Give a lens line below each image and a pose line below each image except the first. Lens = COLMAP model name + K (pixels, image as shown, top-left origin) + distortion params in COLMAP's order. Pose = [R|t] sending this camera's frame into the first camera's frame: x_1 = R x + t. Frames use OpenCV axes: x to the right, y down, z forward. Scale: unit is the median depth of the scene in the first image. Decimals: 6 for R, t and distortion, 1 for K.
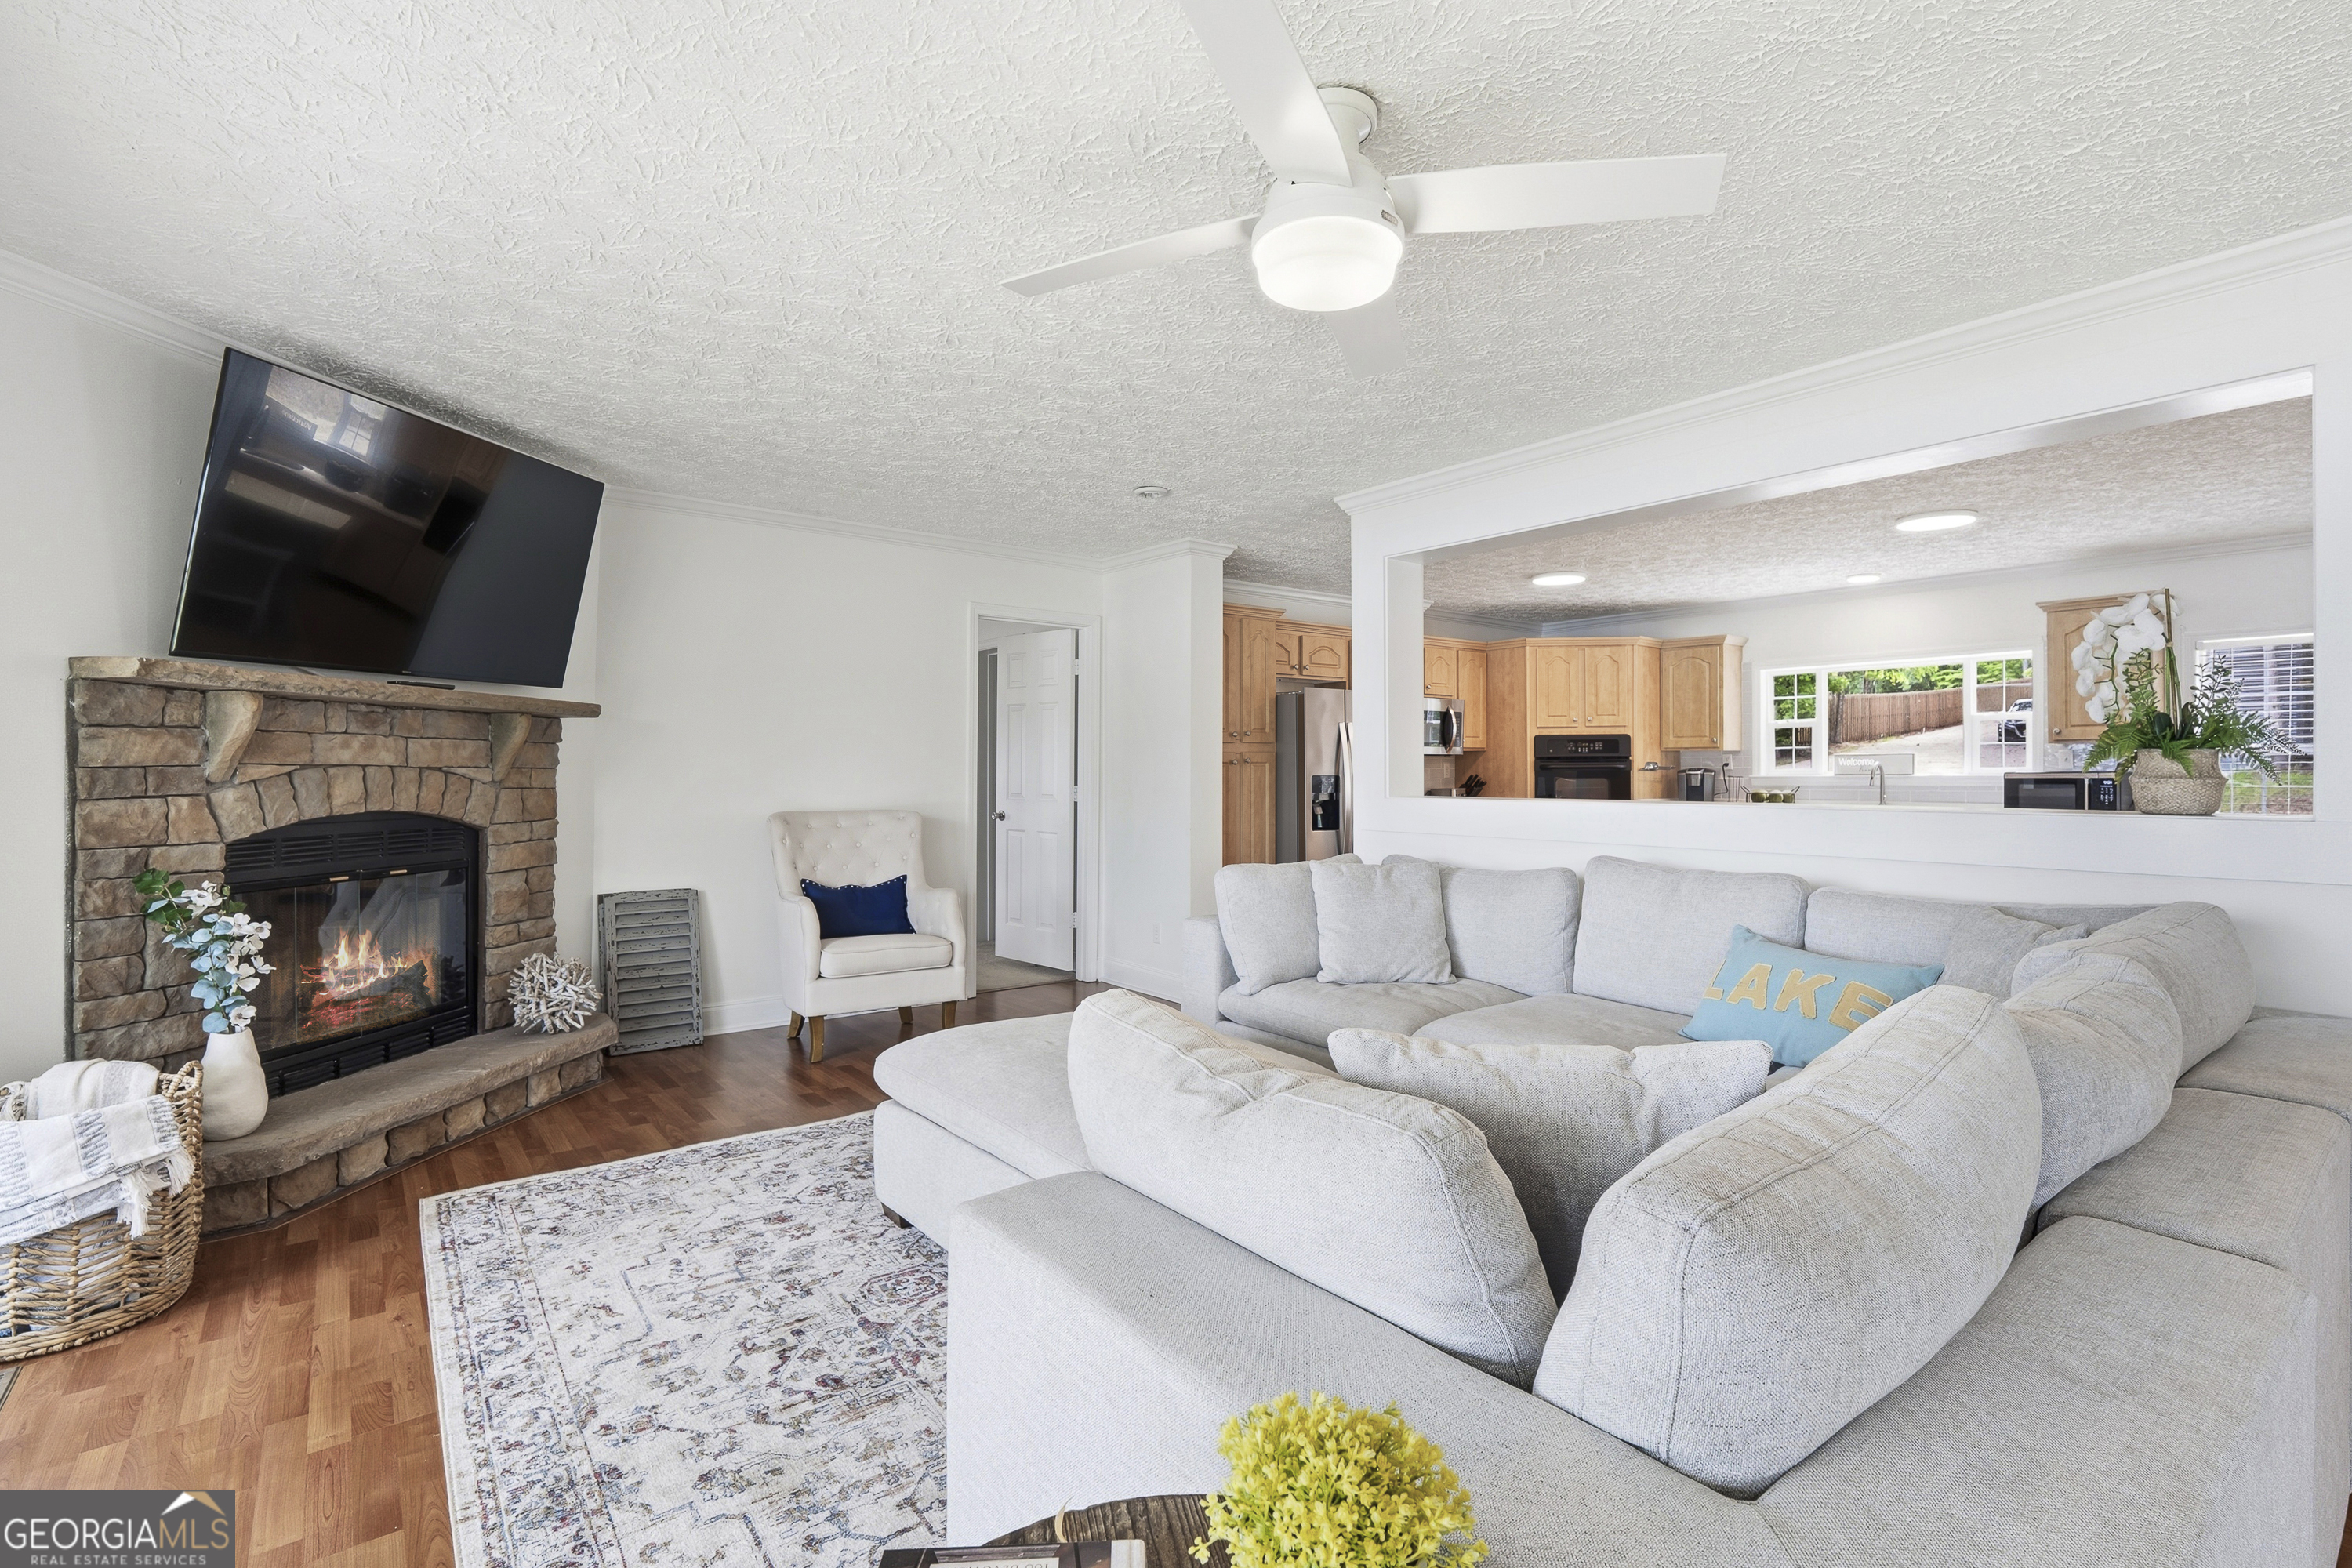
lens RADIAL K [[1068.1, 0, 1172.9], [0, 1068.1, 777.9], [0, 0, 1]] dist [-0.012160, 0.000213]
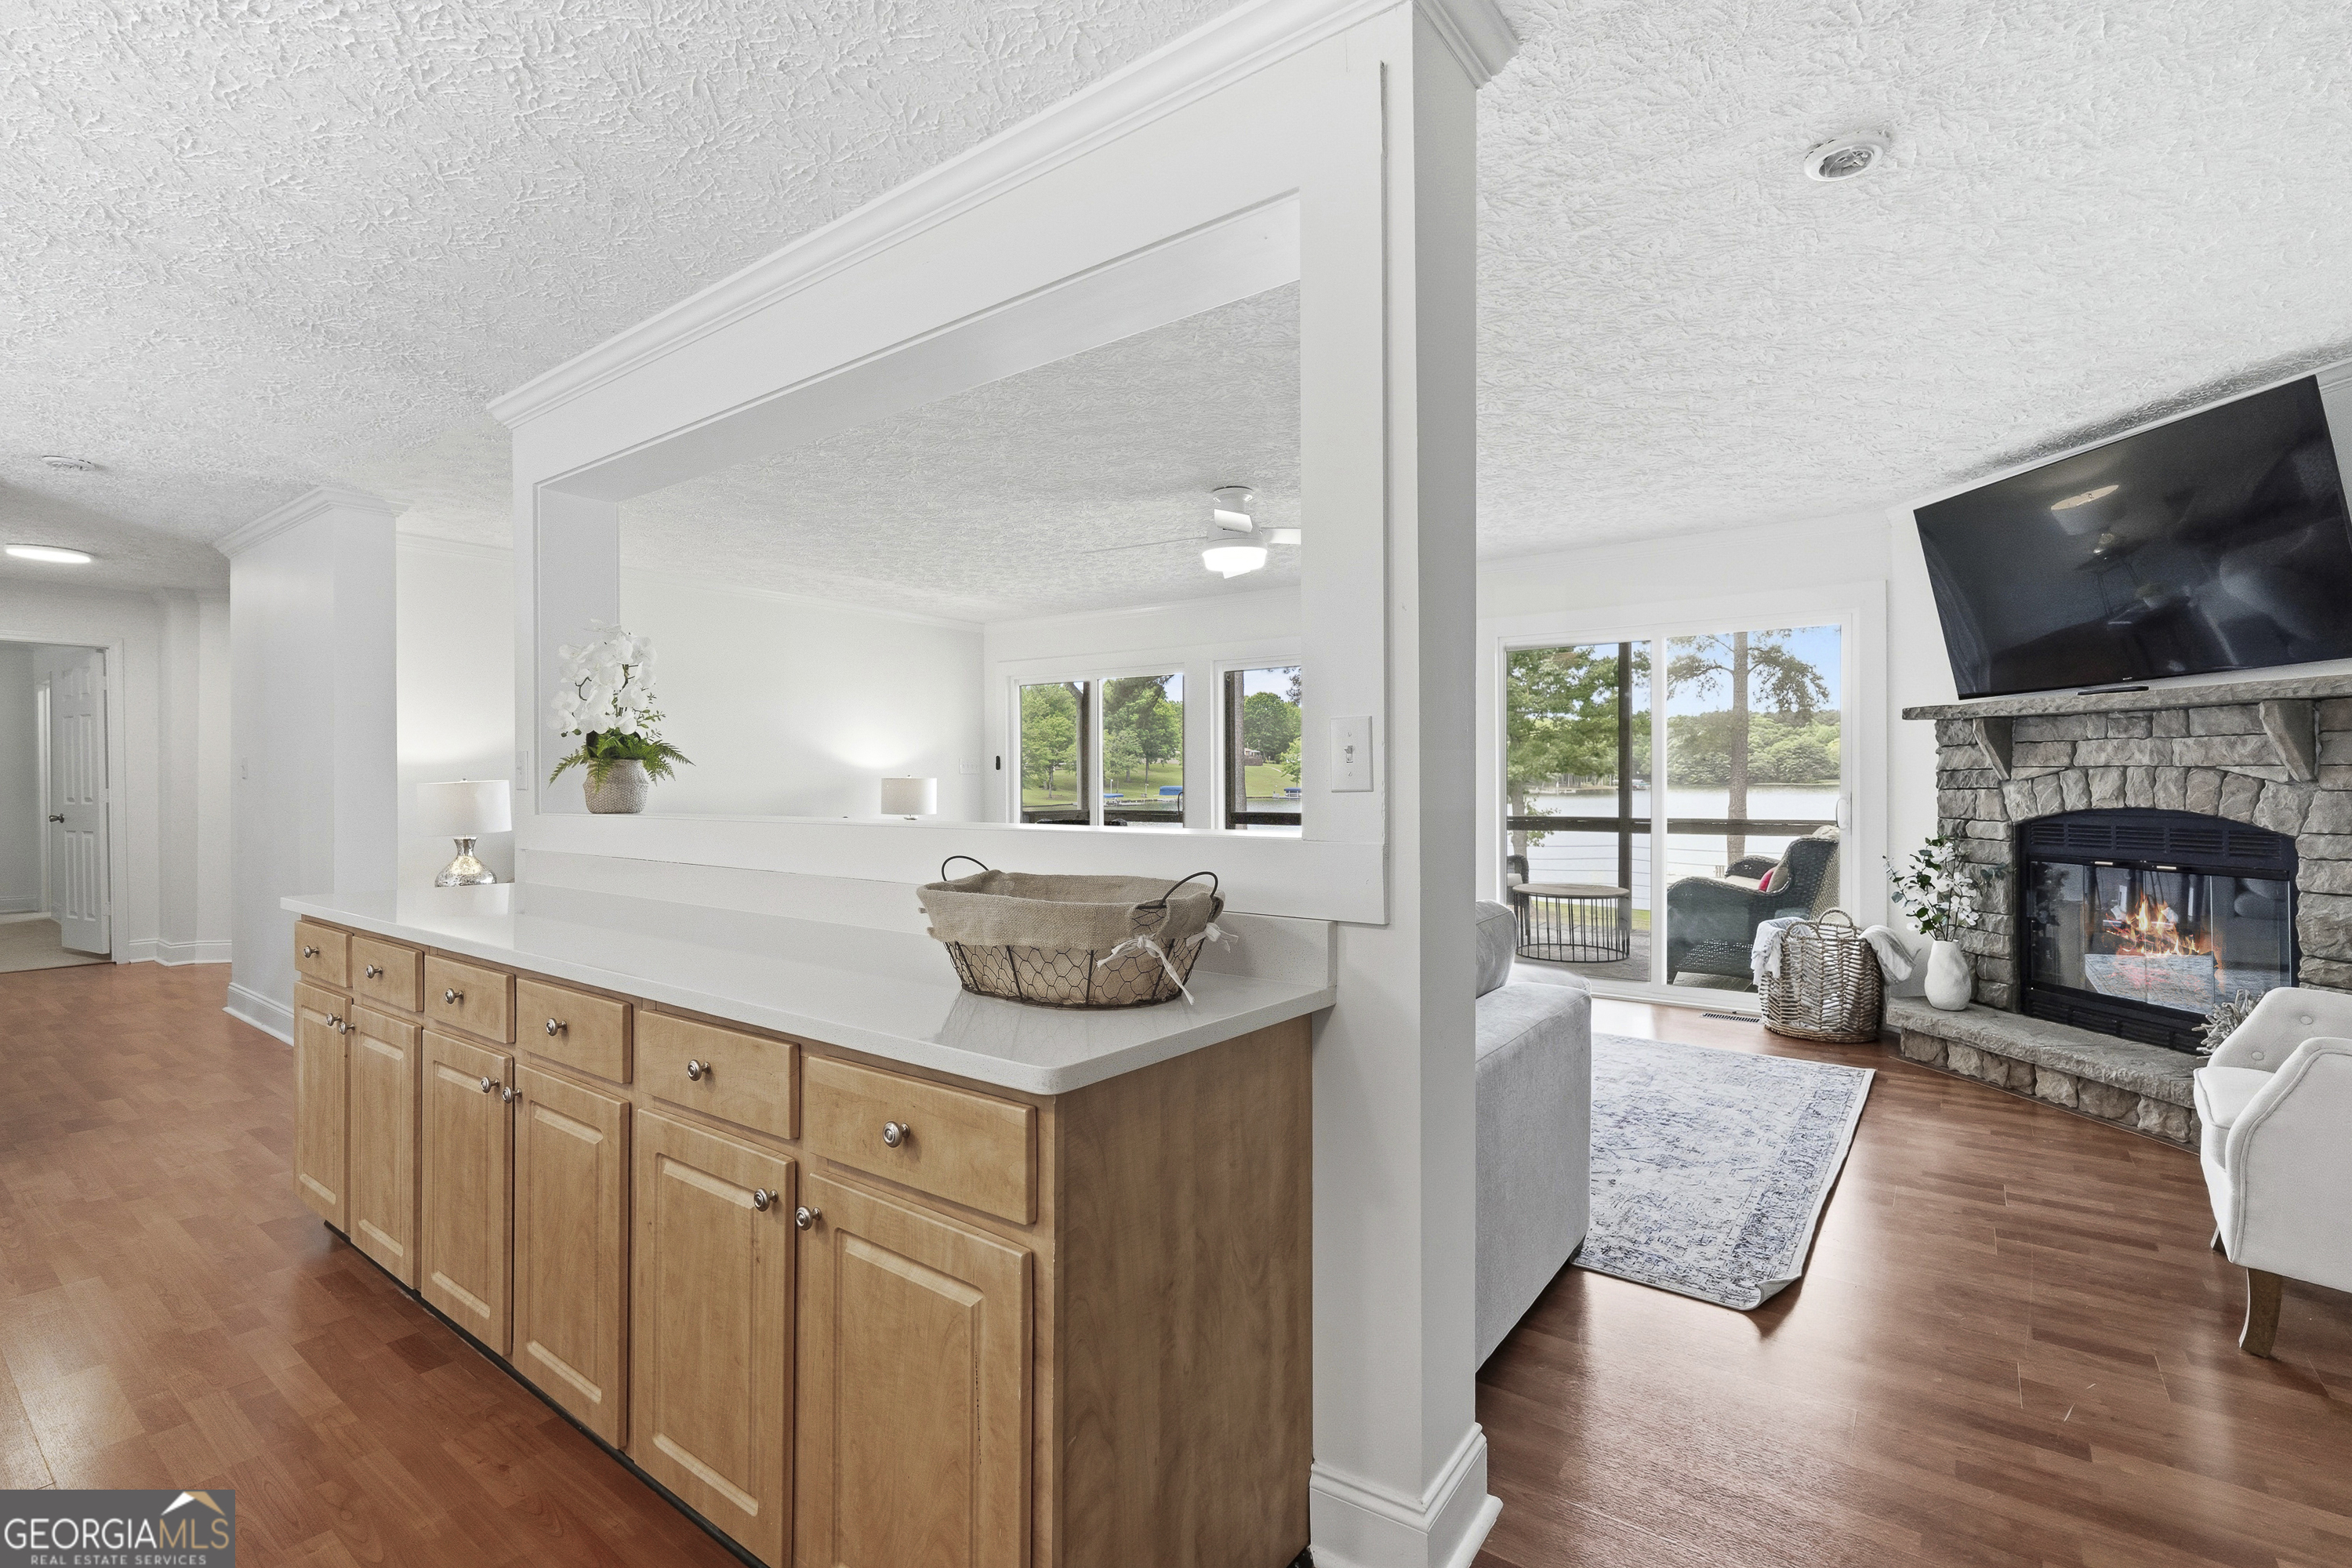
lens RADIAL K [[1057.0, 0, 1175.9], [0, 1057.0, 786.3], [0, 0, 1]] dist [-0.005746, 0.000313]
pose [[-0.963784, 0.006267, -0.266610, 0.438760], [0.003453, 0.999933, 0.011024, -0.005169], [0.266662, 0.009704, -0.963741, 1.583192]]
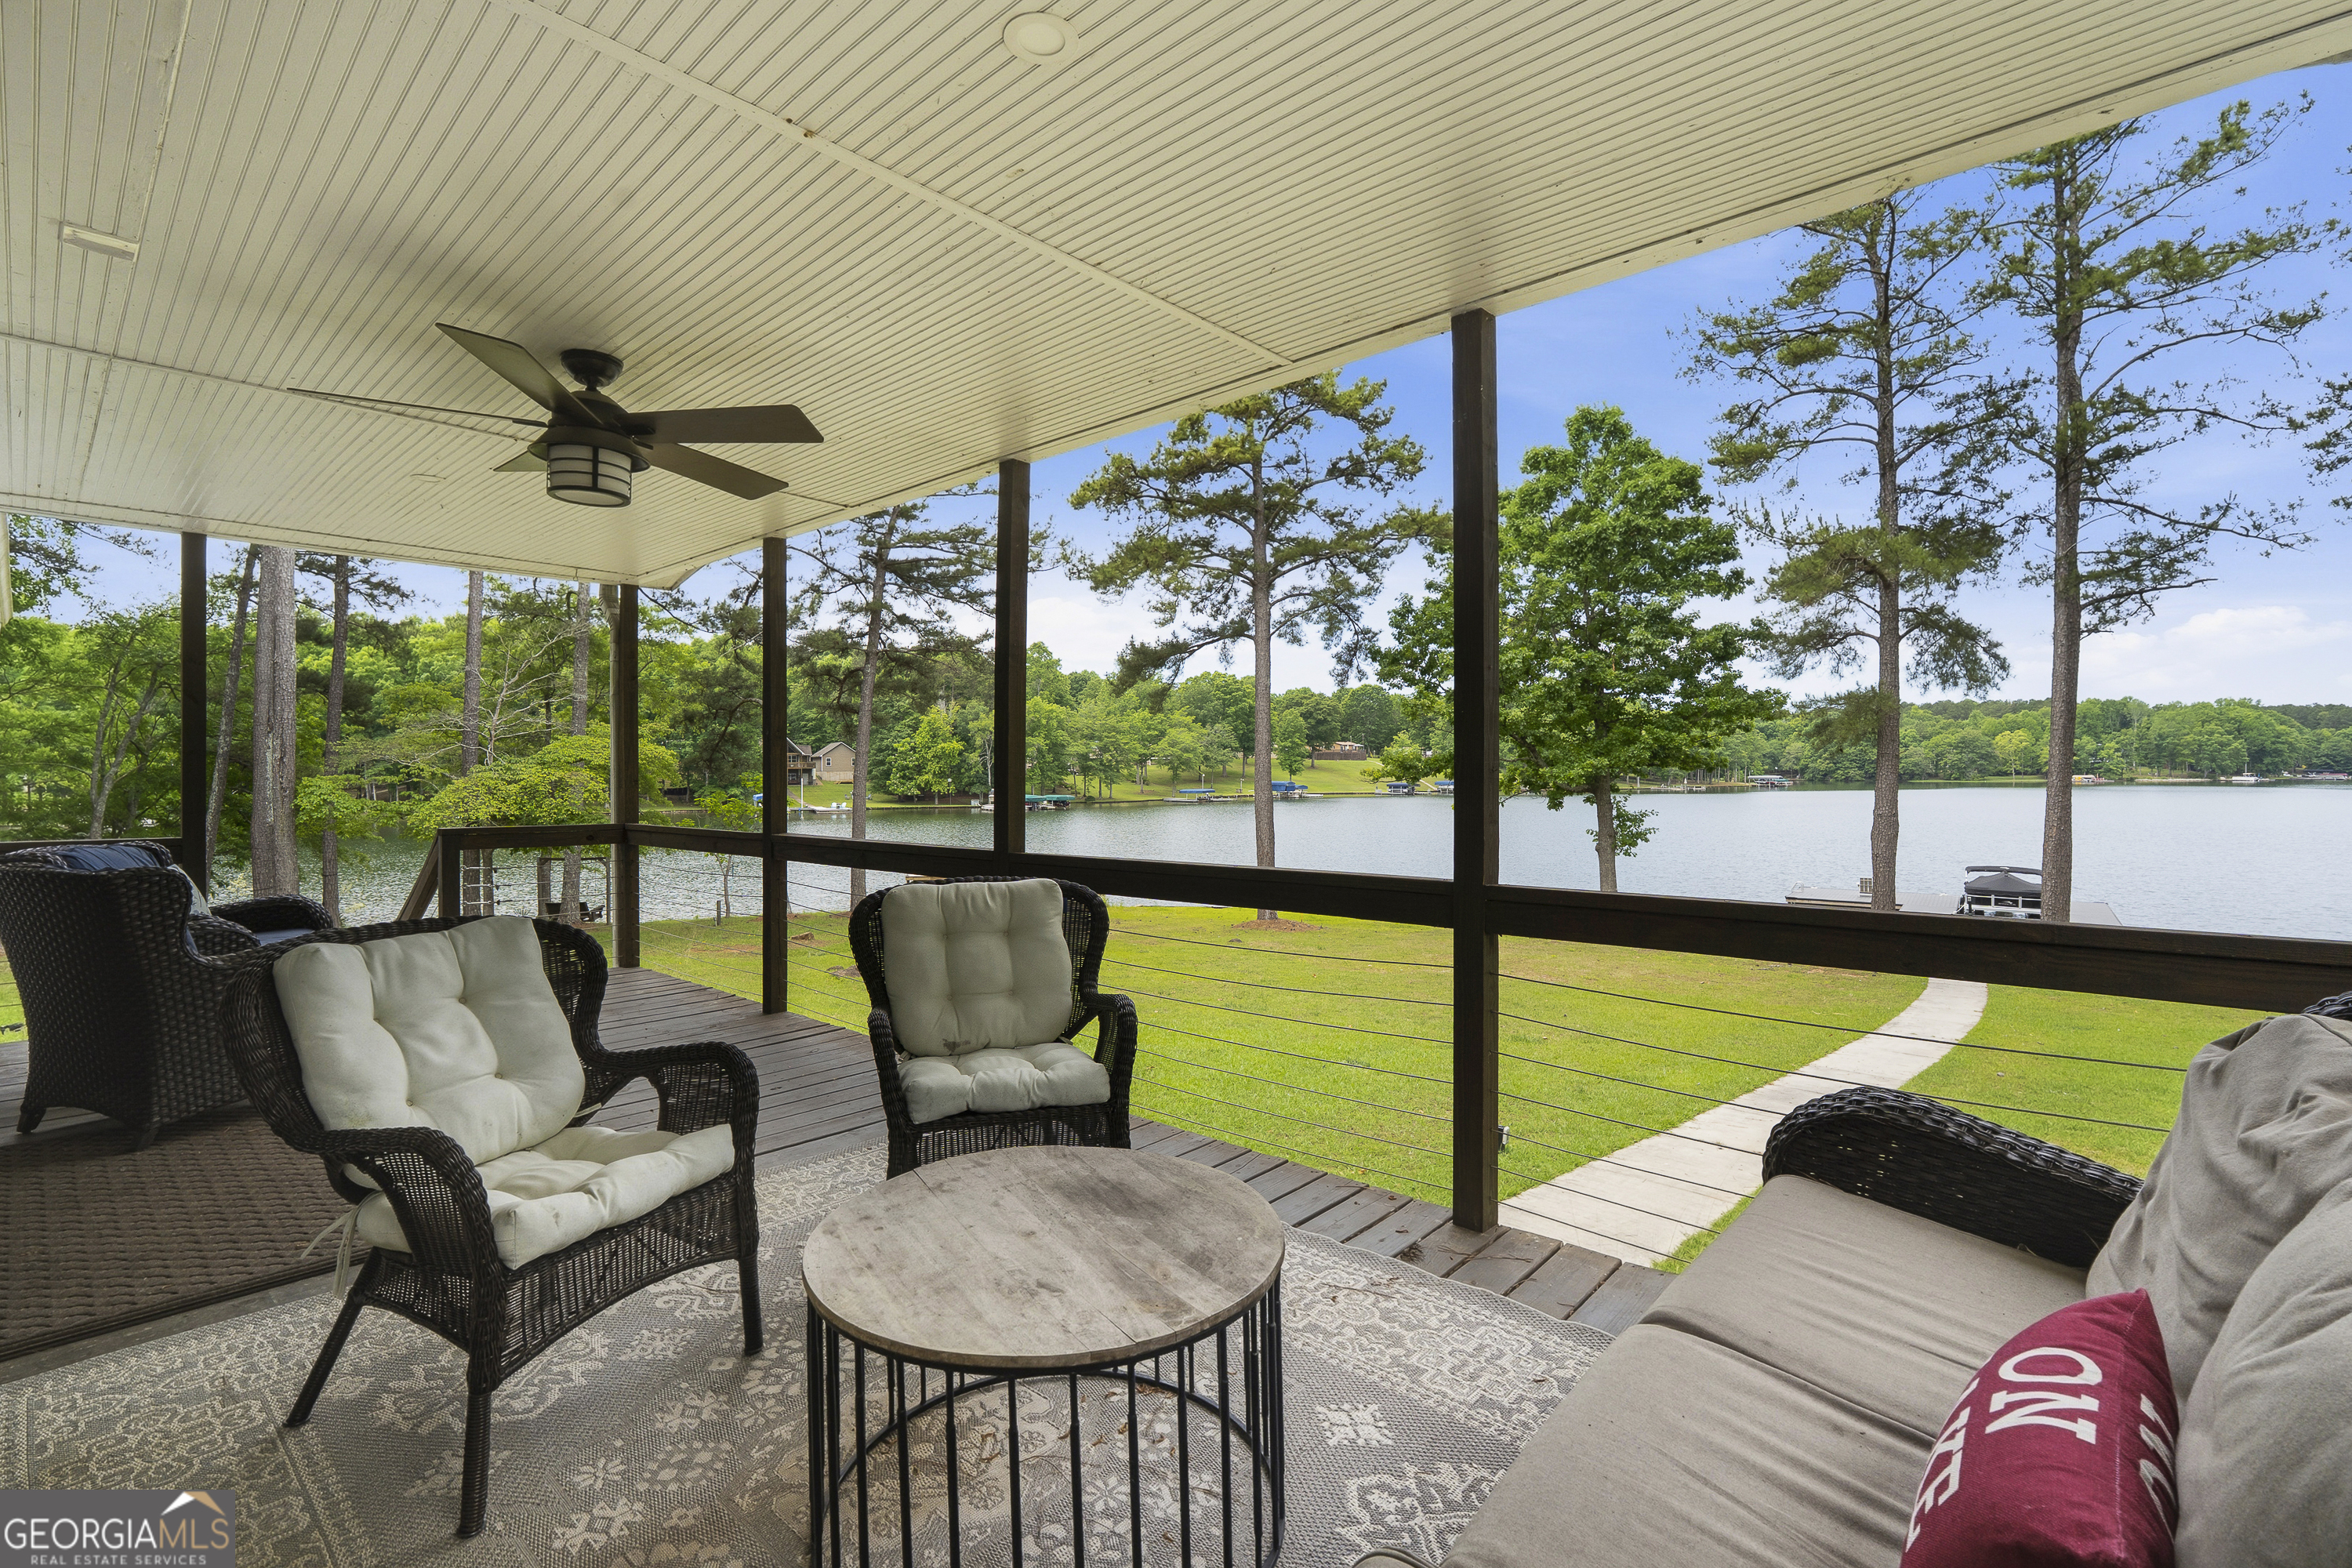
lens RADIAL K [[1065.4, 0, 1177.2], [0, 1065.4, 767.8], [0, 0, 1]] dist [-0.002624, -0.000071]
pose [[-0.985833, 0.000958, -0.167726, -0.719605], [0.001286, 0.999997, -0.001846, 0.009580], [0.167723, -0.002036, -0.985832, 0.401461]]
